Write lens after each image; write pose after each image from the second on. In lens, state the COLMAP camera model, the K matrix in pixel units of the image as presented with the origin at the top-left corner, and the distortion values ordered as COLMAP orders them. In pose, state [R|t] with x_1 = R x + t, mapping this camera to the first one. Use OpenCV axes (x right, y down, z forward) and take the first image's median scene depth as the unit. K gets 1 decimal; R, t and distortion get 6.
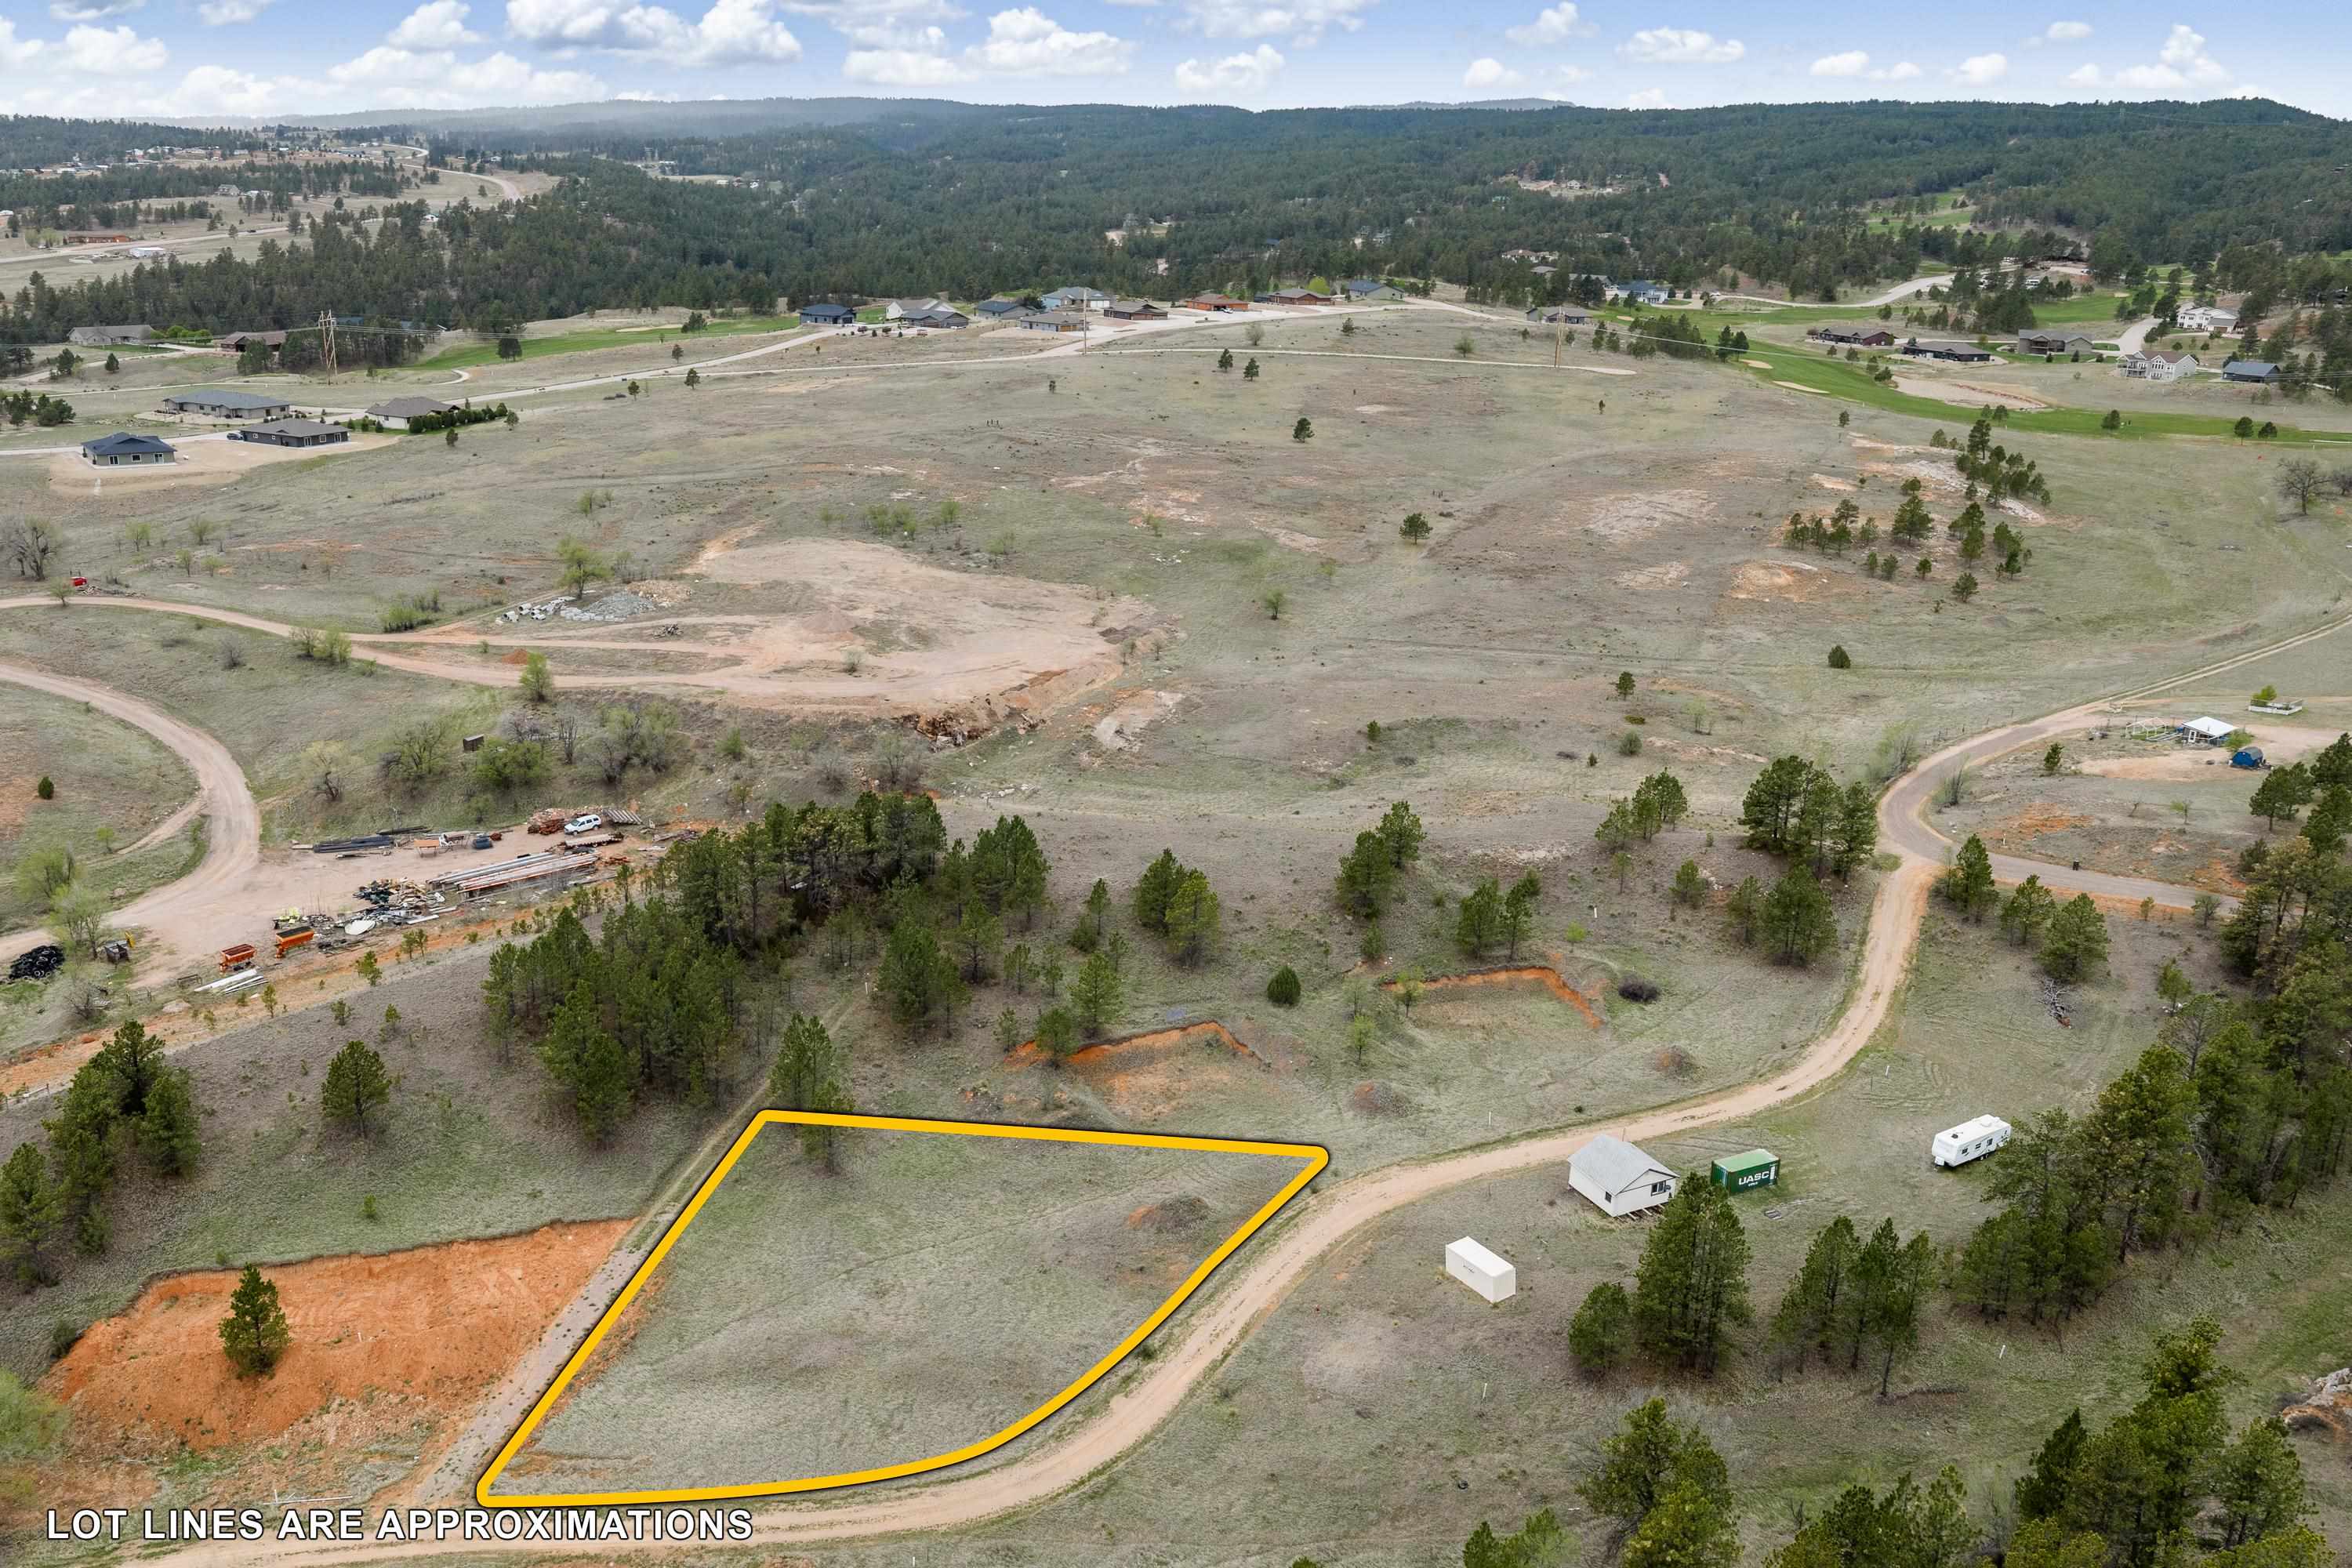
lens RADIAL K [[1974.3, 0, 1185.7], [0, 1974.3, 785.4], [0, 0, 1]] dist [0.008466, -0.013715]
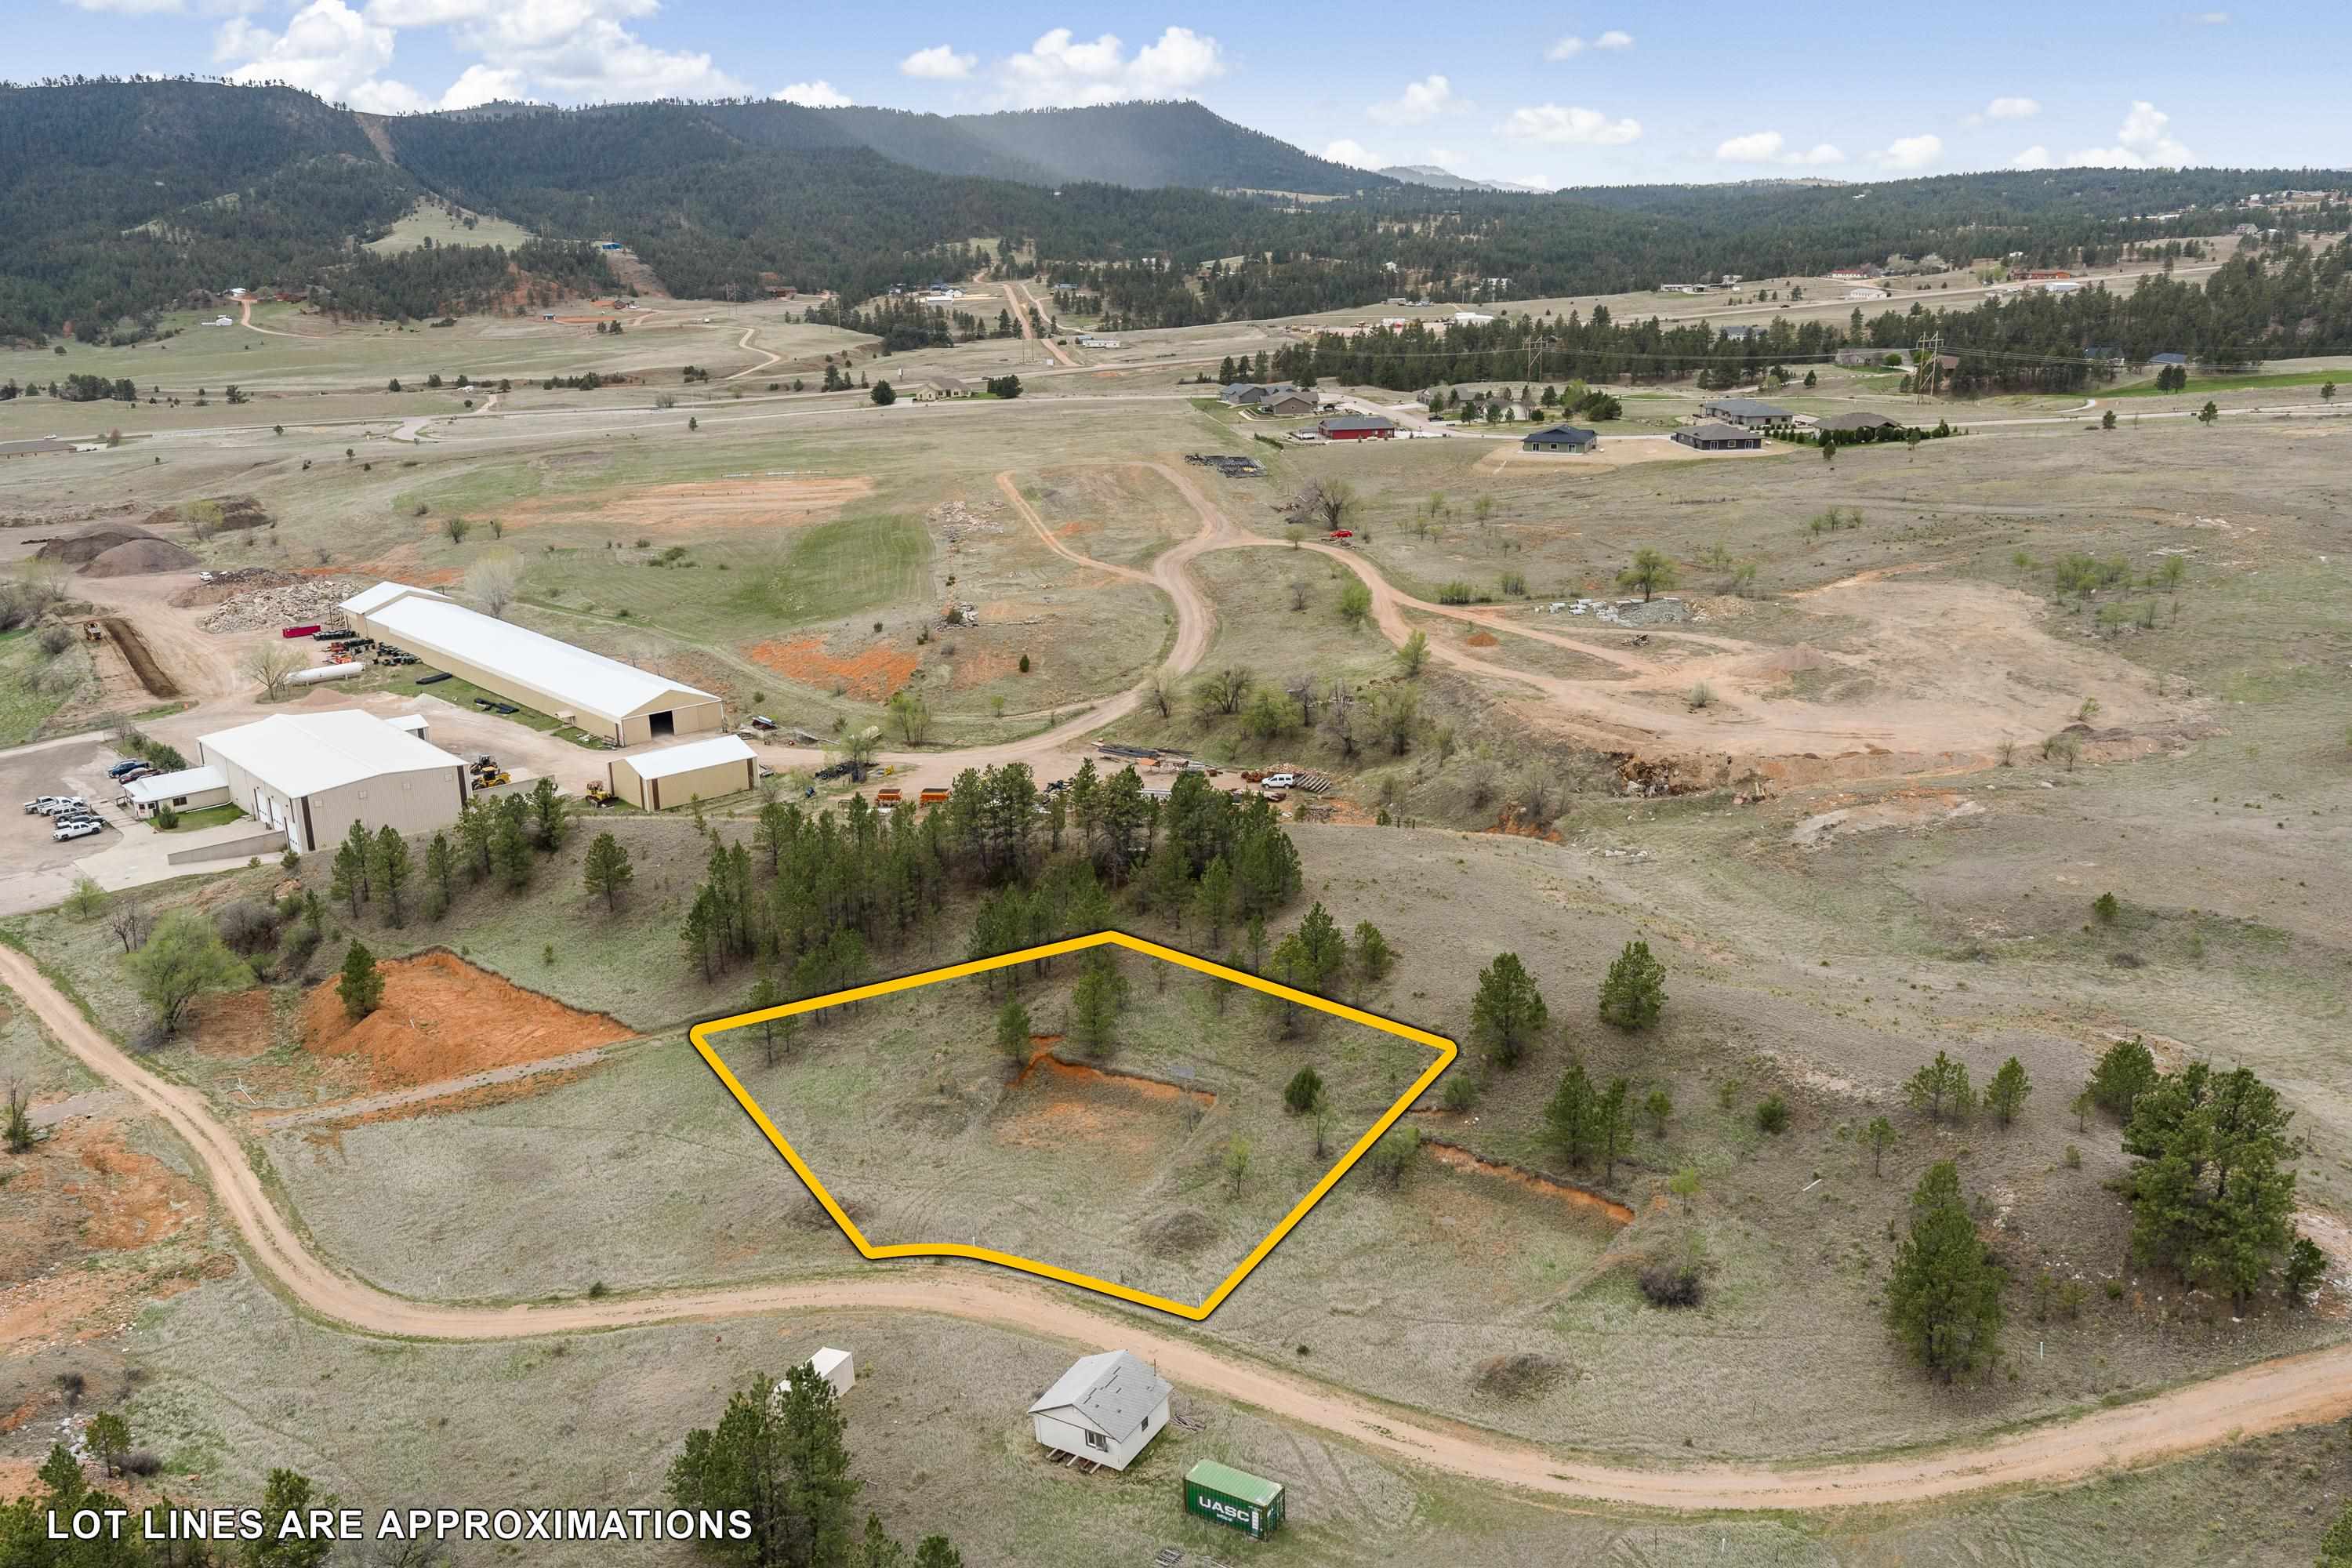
lens RADIAL K [[1974.3, 0, 1185.7], [0, 1974.3, 785.4], [0, 0, 1]] dist [0.008466, -0.013715]
pose [[0.527703, 0.204907, -0.824344, 0.822606], [-0.226285, 0.969310, 0.096085, -0.105472], [0.818734, 0.135832, 0.557875, 0.613128]]
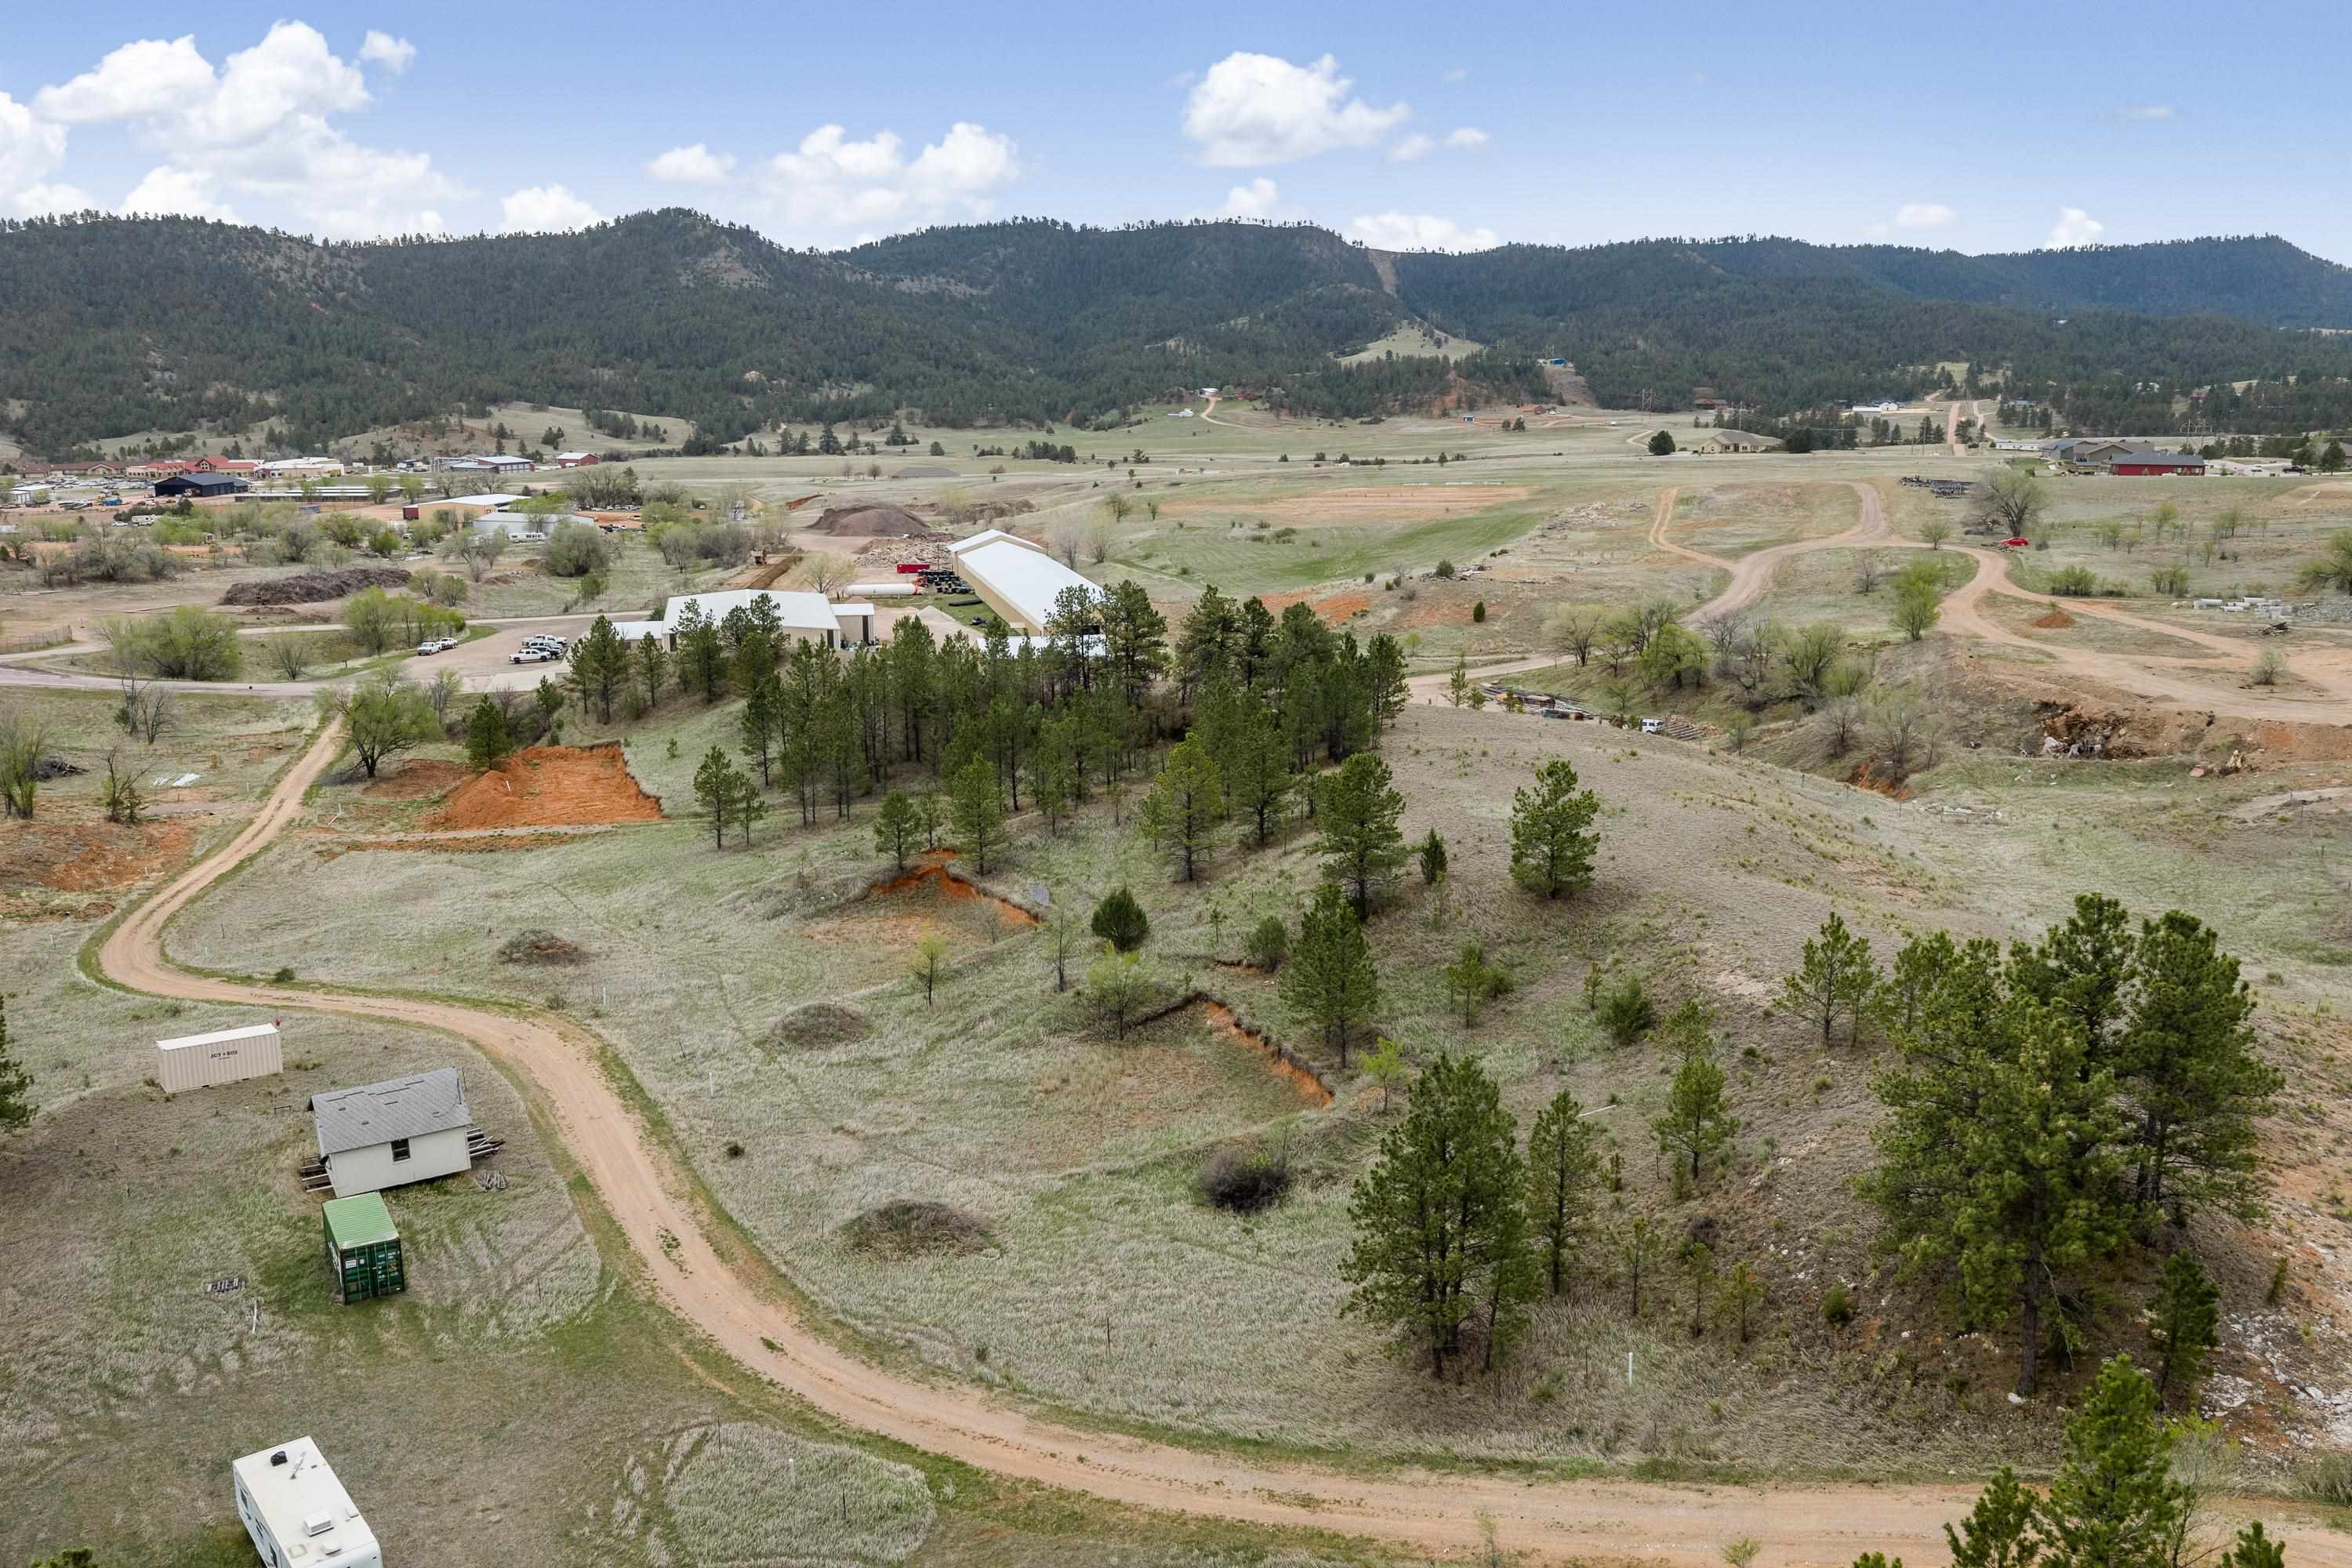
lens RADIAL K [[1974.3, 0, 1185.7], [0, 1974.3, 785.4], [0, 0, 1]] dist [0.008466, -0.013715]
pose [[0.040462, 0.168414, -0.984886, 0.779690], [-0.300141, 0.942219, 0.148788, -0.038595], [0.953036, 0.289585, 0.088672, 1.177726]]
